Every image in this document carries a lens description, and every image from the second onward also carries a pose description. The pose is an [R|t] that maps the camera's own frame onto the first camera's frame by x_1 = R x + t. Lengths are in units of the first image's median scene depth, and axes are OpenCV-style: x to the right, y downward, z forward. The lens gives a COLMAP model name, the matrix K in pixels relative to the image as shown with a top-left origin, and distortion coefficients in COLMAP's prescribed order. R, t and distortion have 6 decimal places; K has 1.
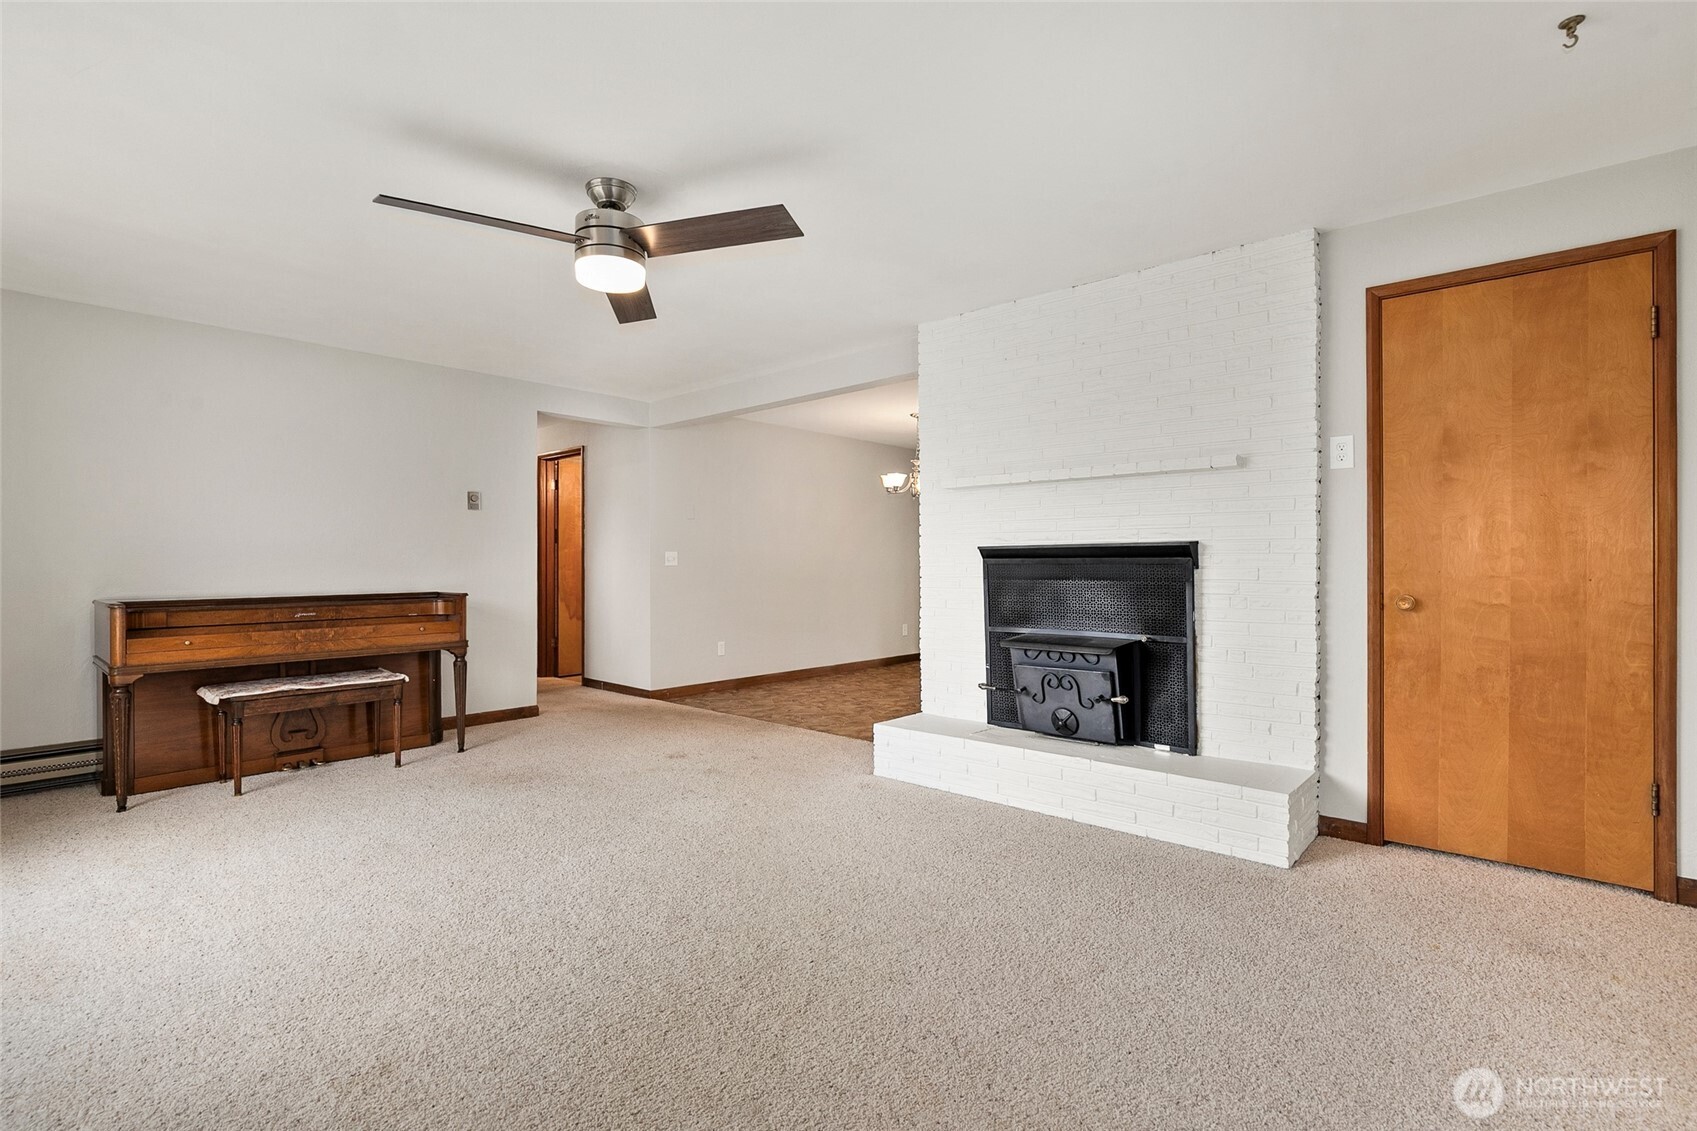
lens RADIAL K [[793.2, 0, 862.1], [0, 793.2, 569.2], [0, 0, 1]] dist [-0.001740, 0.000434]
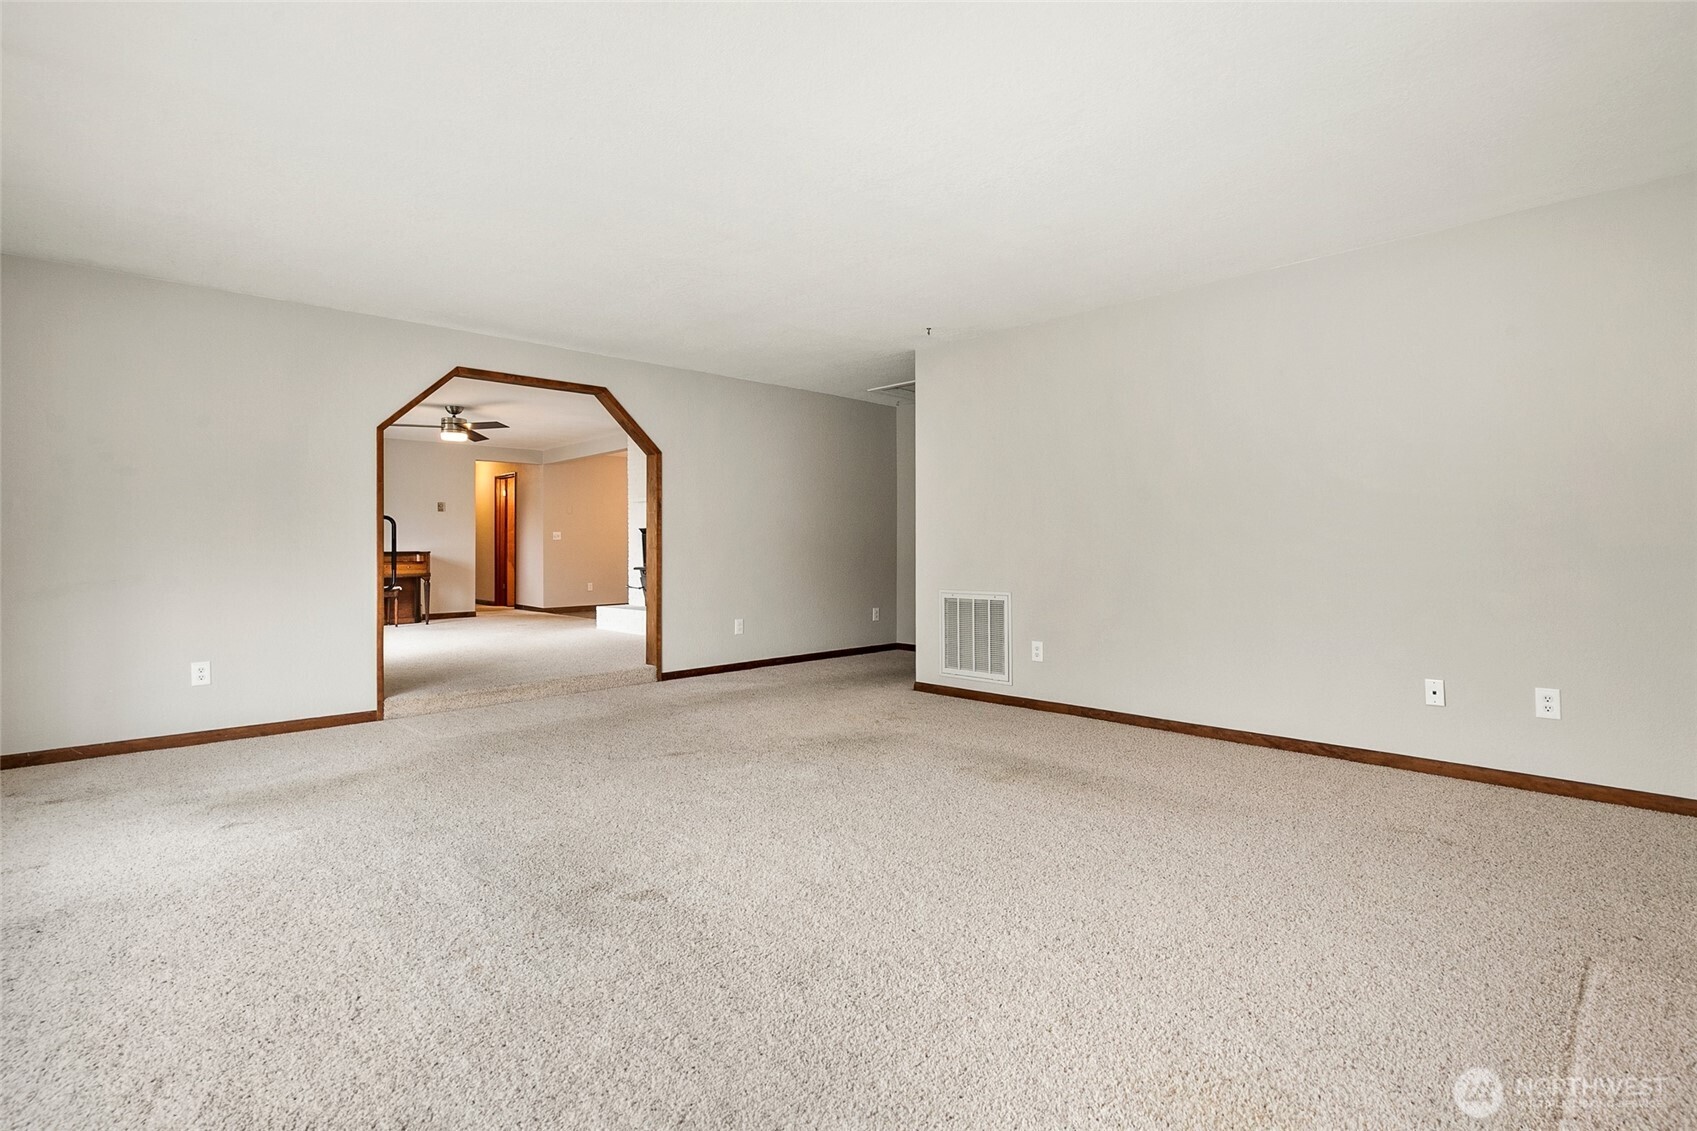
lens RADIAL K [[811.4, 0, 854.4], [0, 811.4, 546.8], [0, 0, 1]] dist [0.000626, 0.000075]
pose [[0.996369, -0.000205, -0.085141, 0.931549], [-0.000089, 0.999994, -0.003451, 0.027767], [0.085141, 0.003447, 0.996363, -1.226291]]
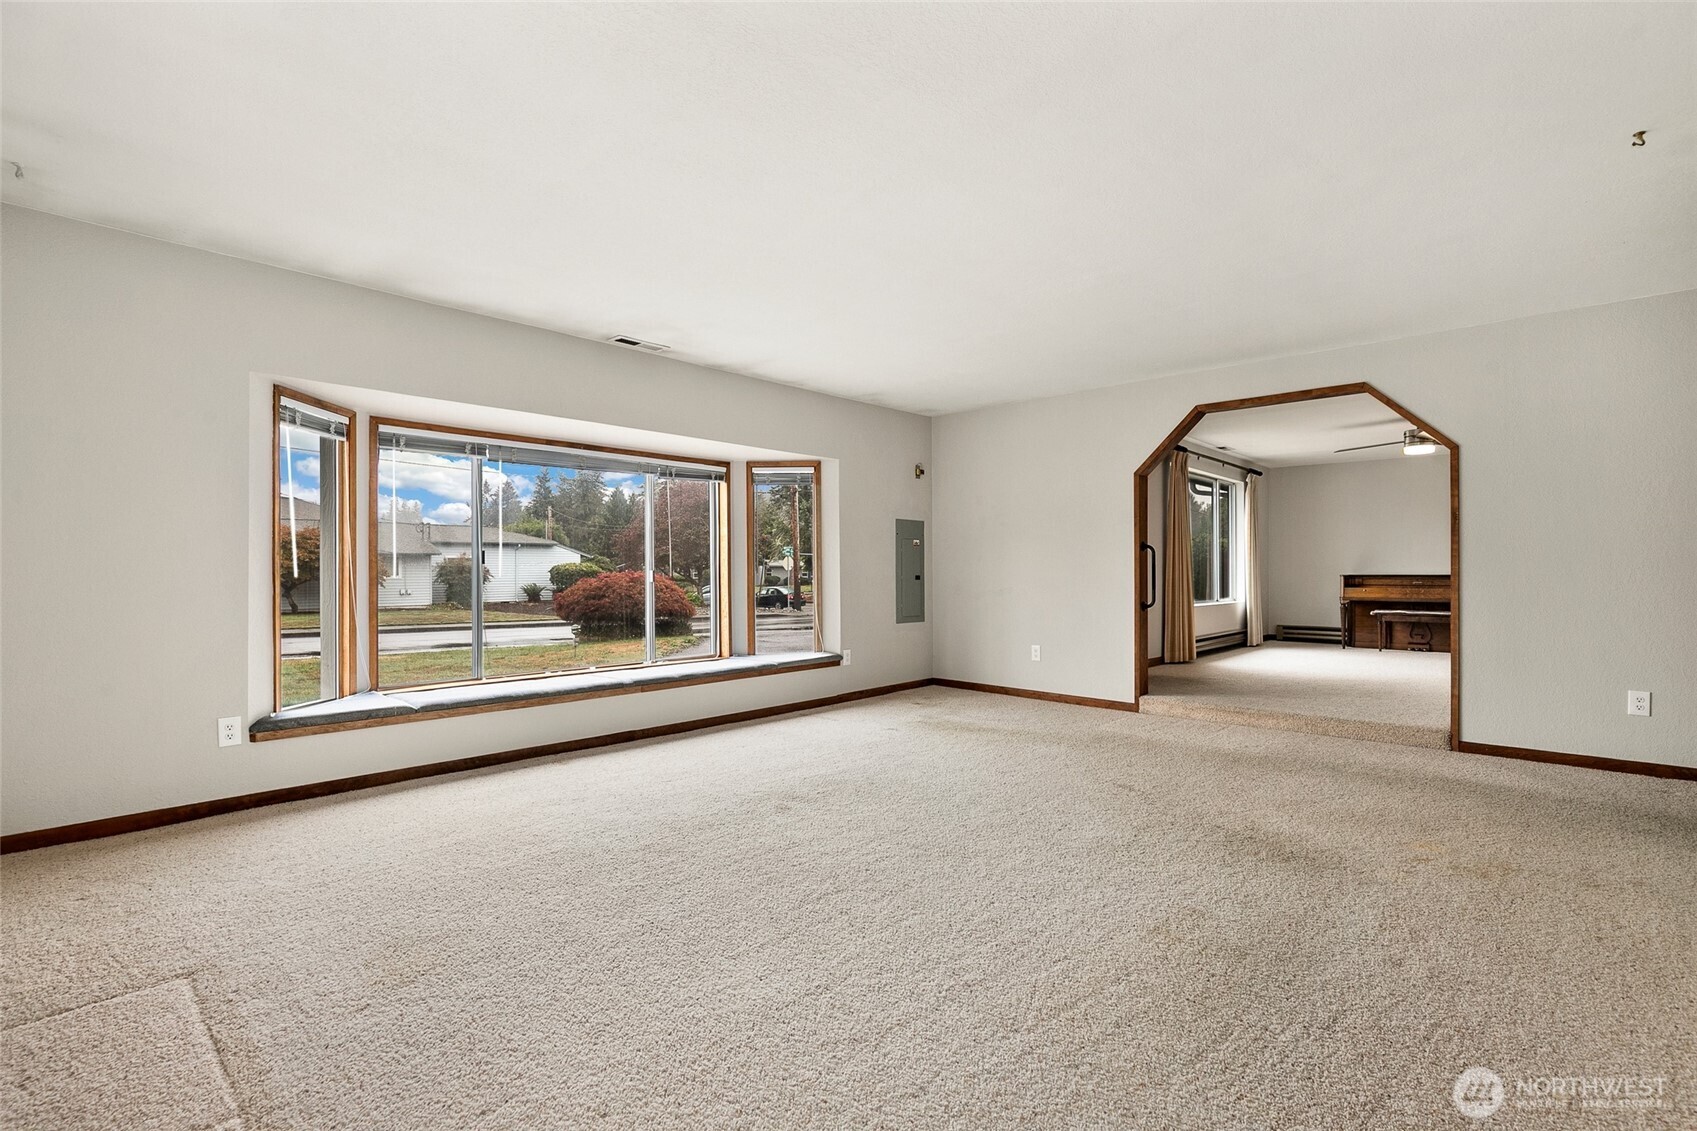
lens RADIAL K [[777.5, 0, 848.5], [0, 777.5, 565.5], [0, 0, 1]] dist [-0.002048, -0.000154]
pose [[-0.035000, -0.001819, -0.999386, 1.564029], [-0.004916, 0.999987, -0.001648, 0.019349], [0.999375, 0.004856, -0.035008, -0.548816]]
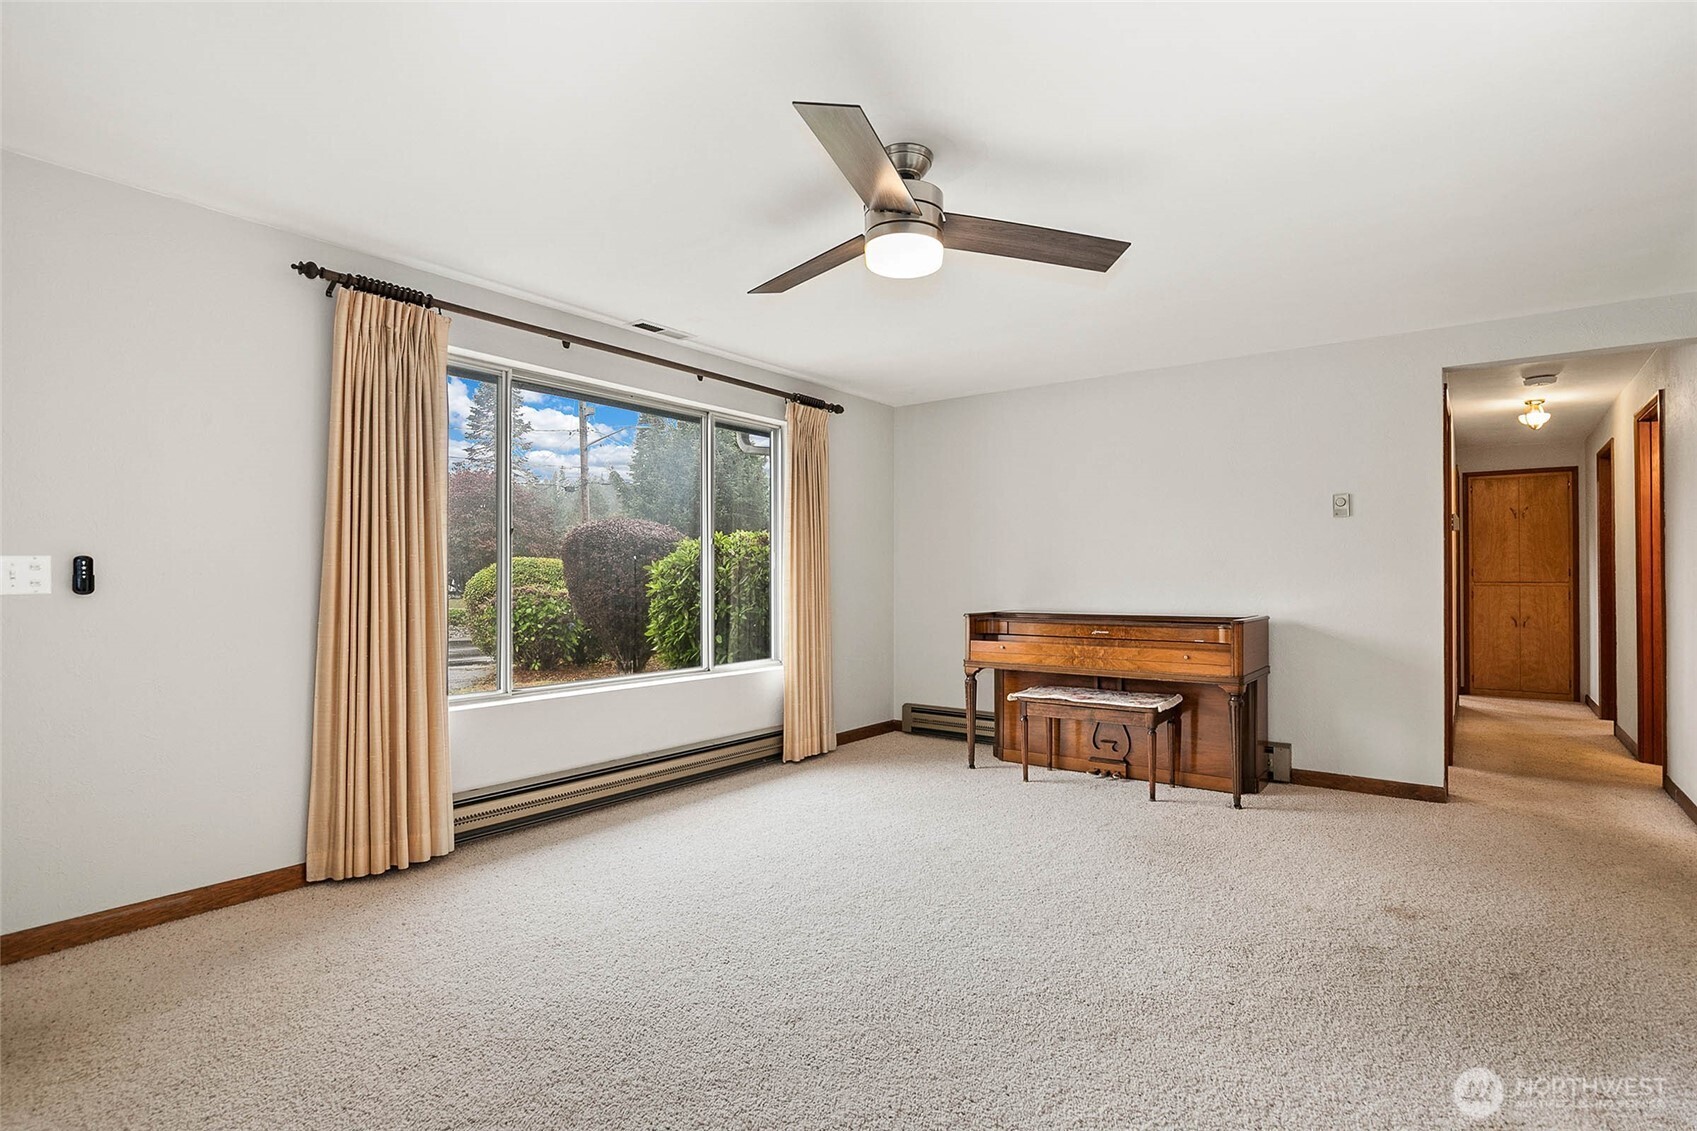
lens RADIAL K [[831.0, 0, 848.5], [0, 831.0, 565.5], [0, 0, 1]] dist [-0.001367, -0.000058]
pose [[0.077212, -0.011338, -0.996950, 0.383151], [-0.006505, 0.999908, -0.011876, -0.016993], [0.996993, 0.007402, 0.077131, 0.569154]]
